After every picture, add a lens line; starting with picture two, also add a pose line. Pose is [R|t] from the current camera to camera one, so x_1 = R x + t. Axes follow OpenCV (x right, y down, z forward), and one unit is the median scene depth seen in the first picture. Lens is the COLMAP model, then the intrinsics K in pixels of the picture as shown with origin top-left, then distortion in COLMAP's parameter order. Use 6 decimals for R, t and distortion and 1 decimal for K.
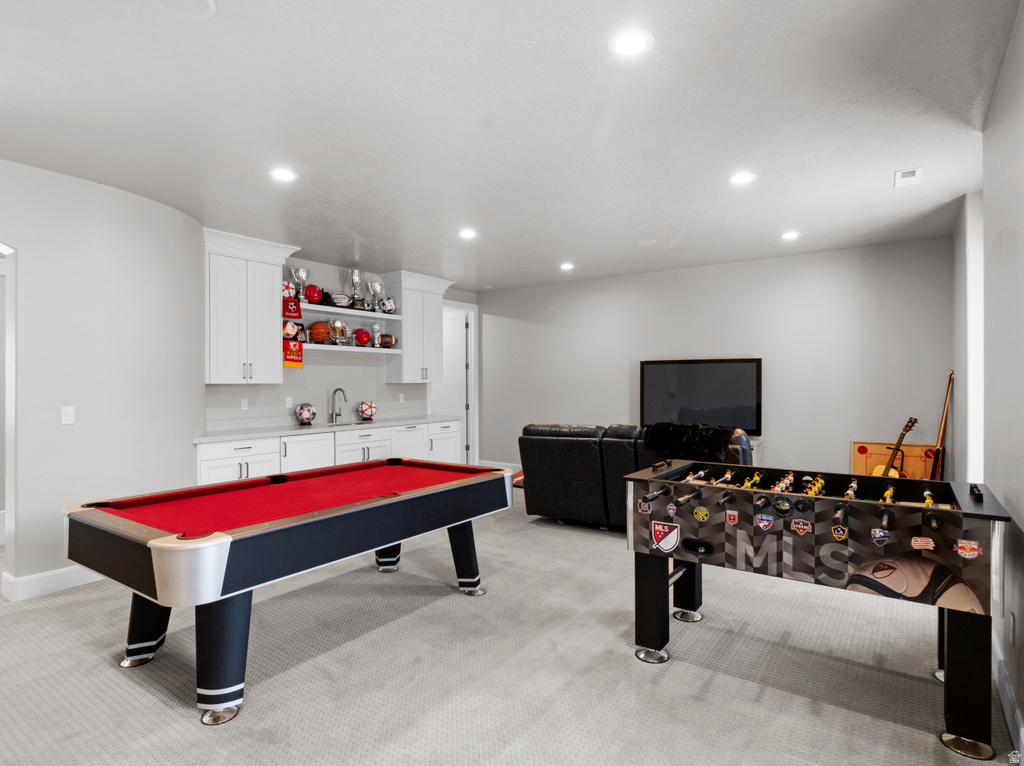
lens RADIAL K [[544.5, 0, 515.0], [0, 544.5, 385.7], [0, 0, 1]] dist [-0.000665, 0.001092]
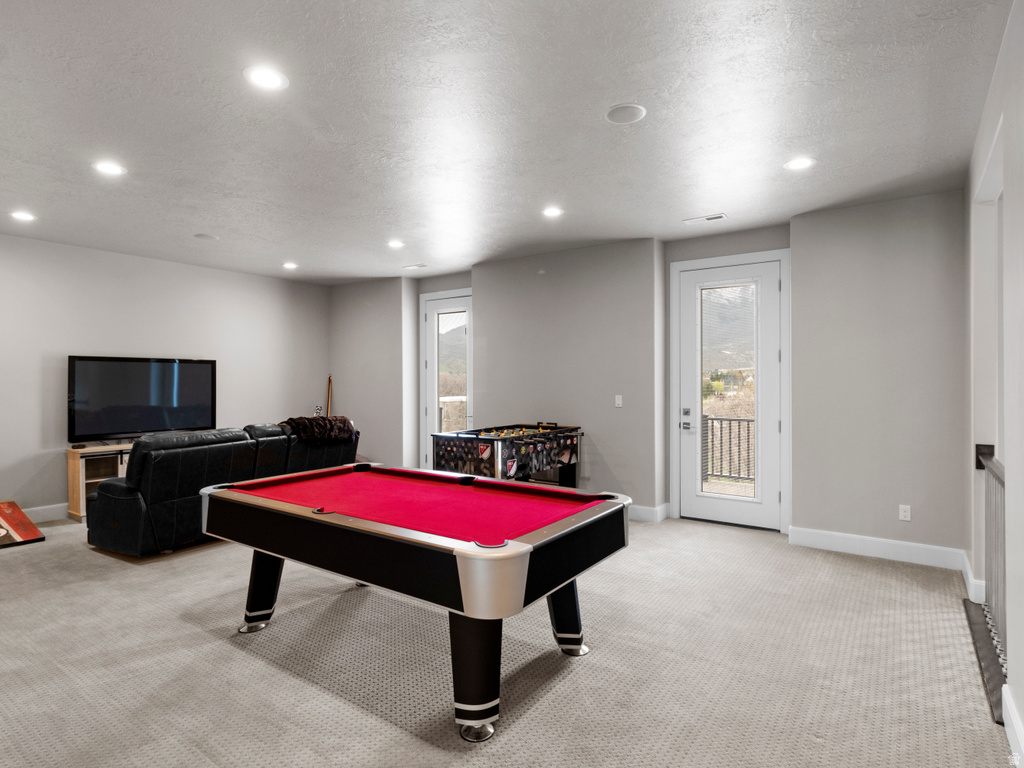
lens RADIAL K [[544.5, 0, 513.9], [0, 544.5, 381.2], [0, 0, 1]] dist [-0.000665, 0.001092]
pose [[0.018972, 0.000727, 0.999820, -1.640456], [0.005749, 0.999983, -0.000836, -0.010933], [-0.999803, 0.005764, 0.018967, 1.014056]]
